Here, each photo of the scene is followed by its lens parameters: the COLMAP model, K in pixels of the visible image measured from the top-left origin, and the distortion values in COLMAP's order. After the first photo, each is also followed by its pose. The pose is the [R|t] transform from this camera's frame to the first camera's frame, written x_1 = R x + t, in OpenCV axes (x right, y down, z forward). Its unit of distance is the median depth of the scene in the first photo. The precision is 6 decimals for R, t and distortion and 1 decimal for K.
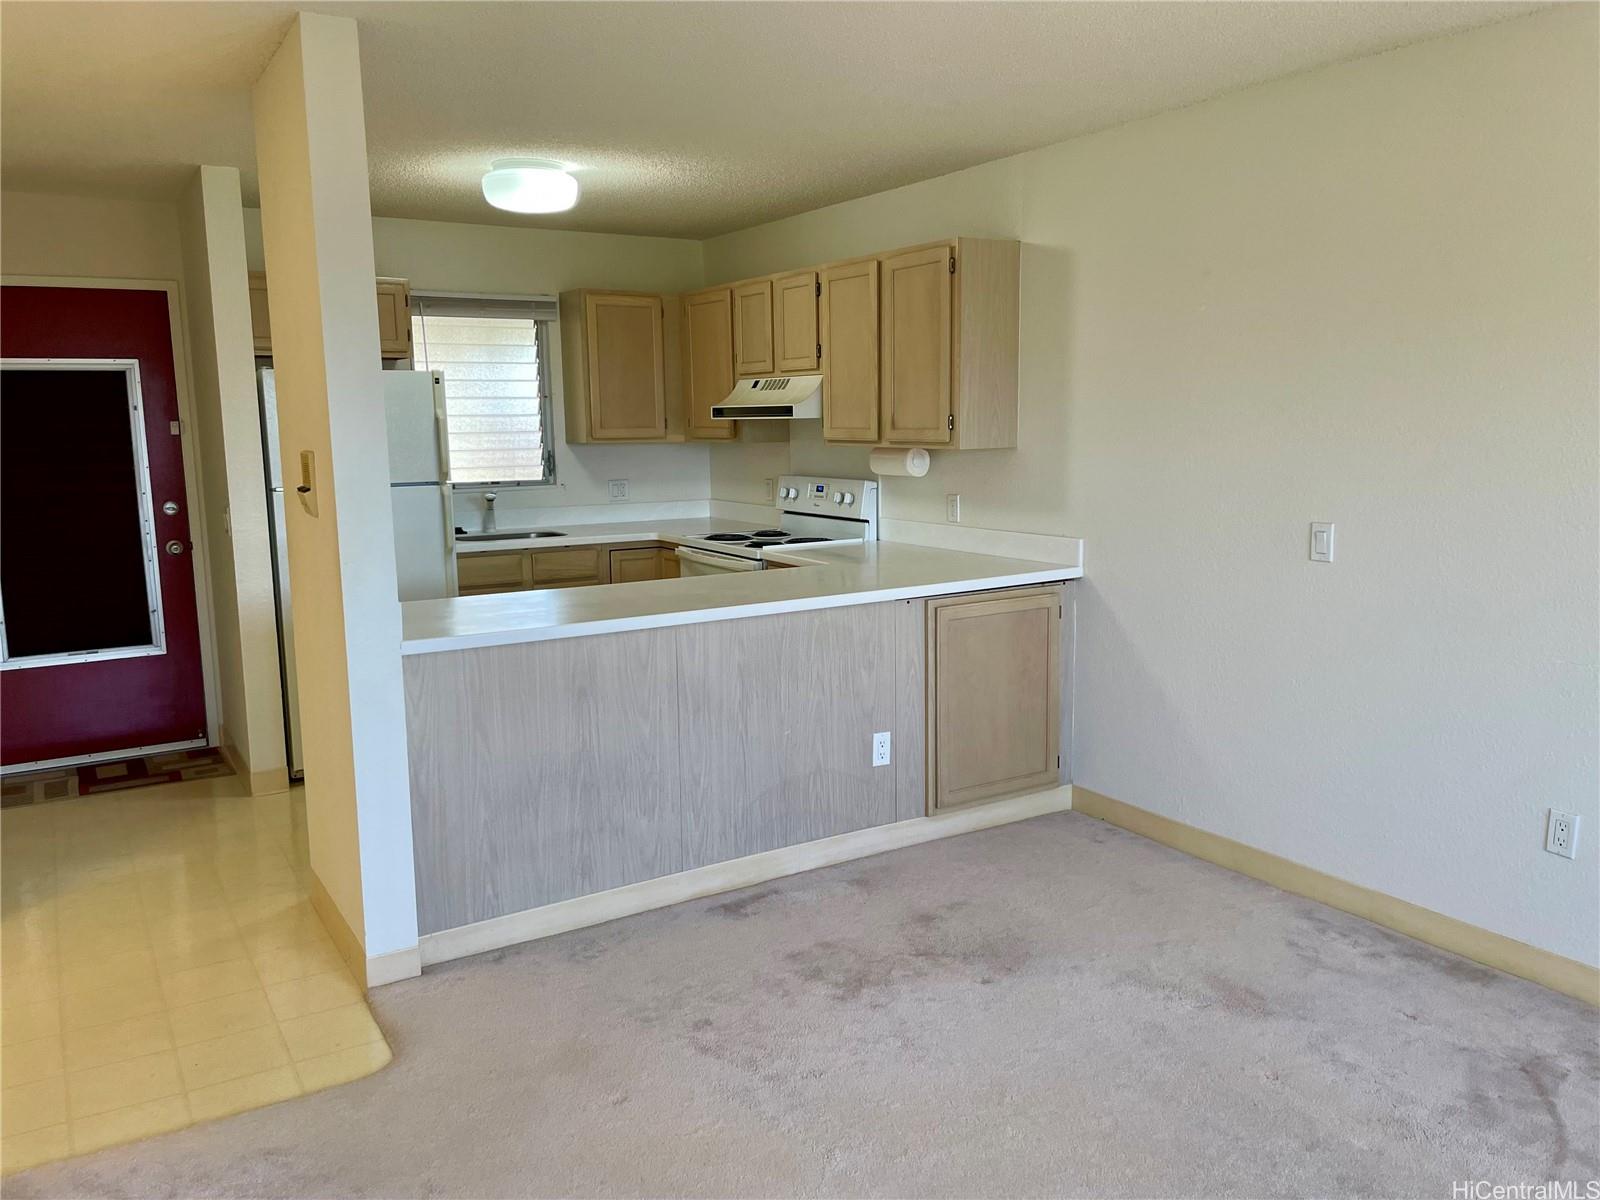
lens RADIAL K [[1209.7, 0, 800.0], [0, 1209.7, 600.0], [0, 0, 1]] dist [-0.000145, -0.000039]
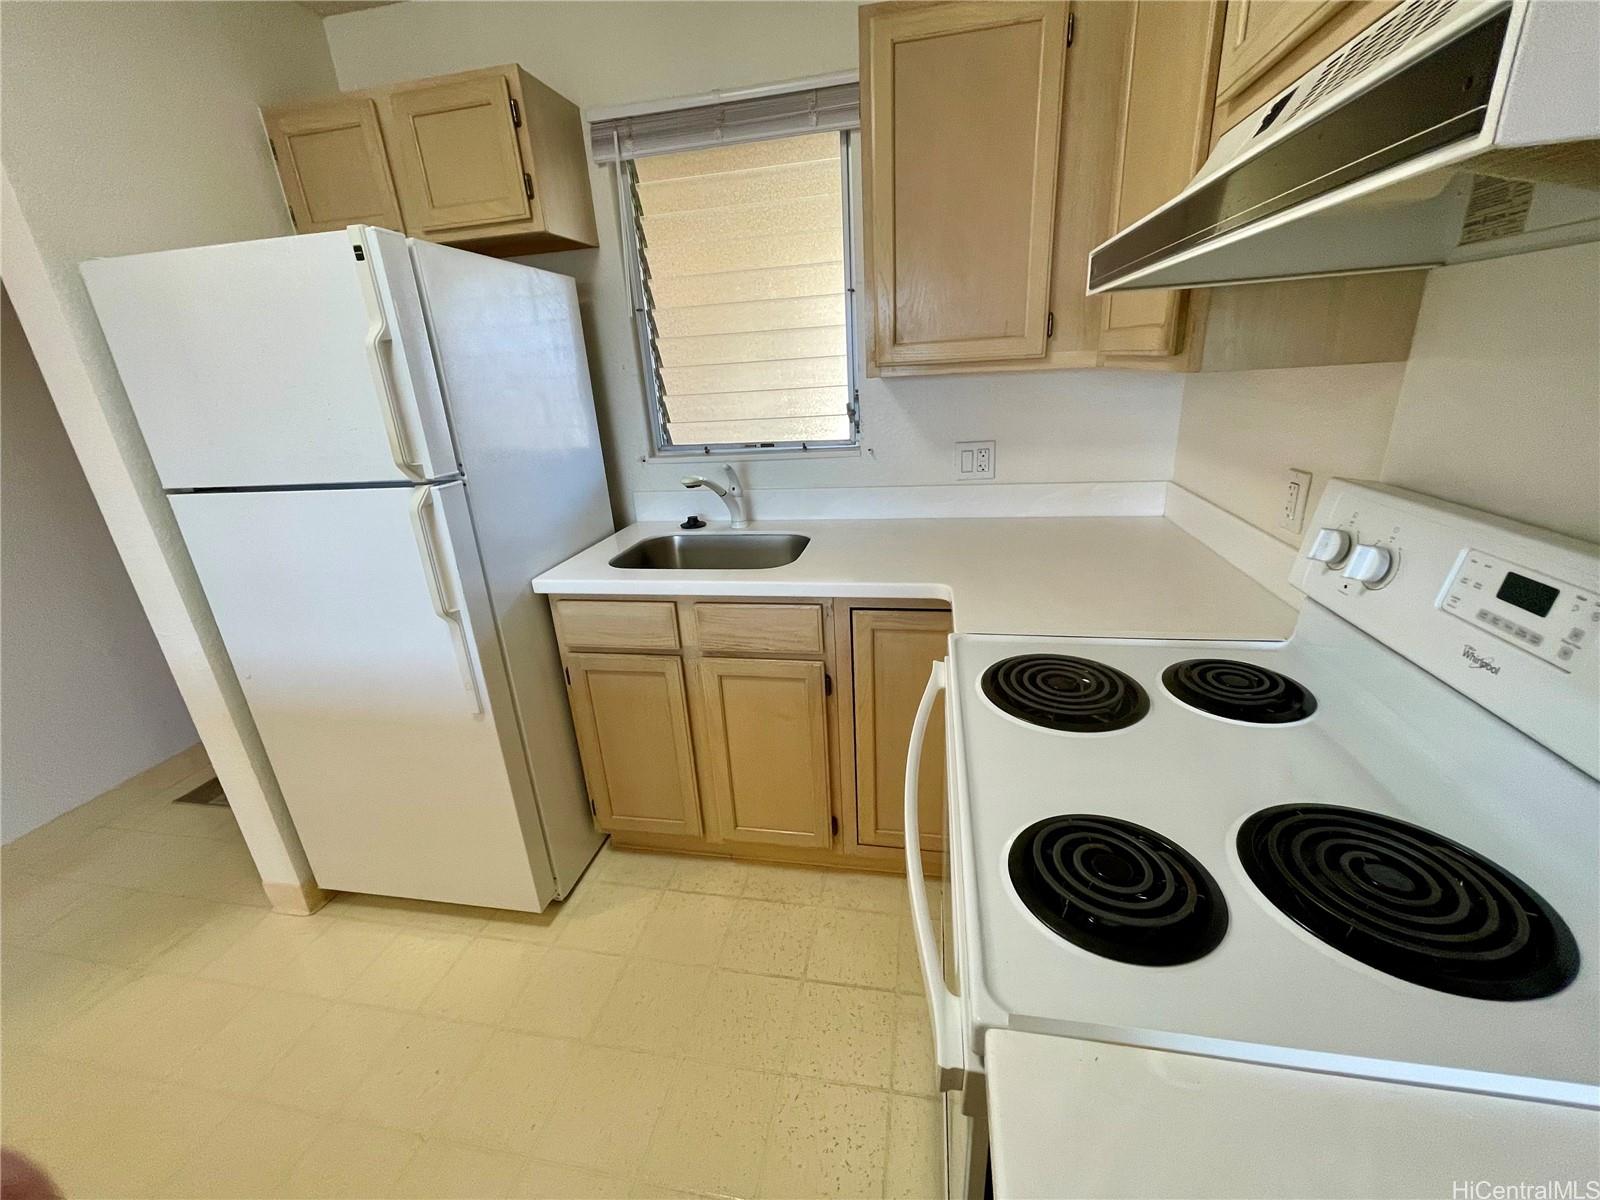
lens RADIAL K [[646.2, 0, 800.0], [0, 646.2, 600.0], [0, 0, 1]] dist [0.000122, -0.000023]
pose [[0.735739, 0.201409, -0.646624, -0.003673], [-0.051791, 0.968693, 0.242798, -0.101176], [0.675282, -0.145147, 0.723136, 0.752957]]
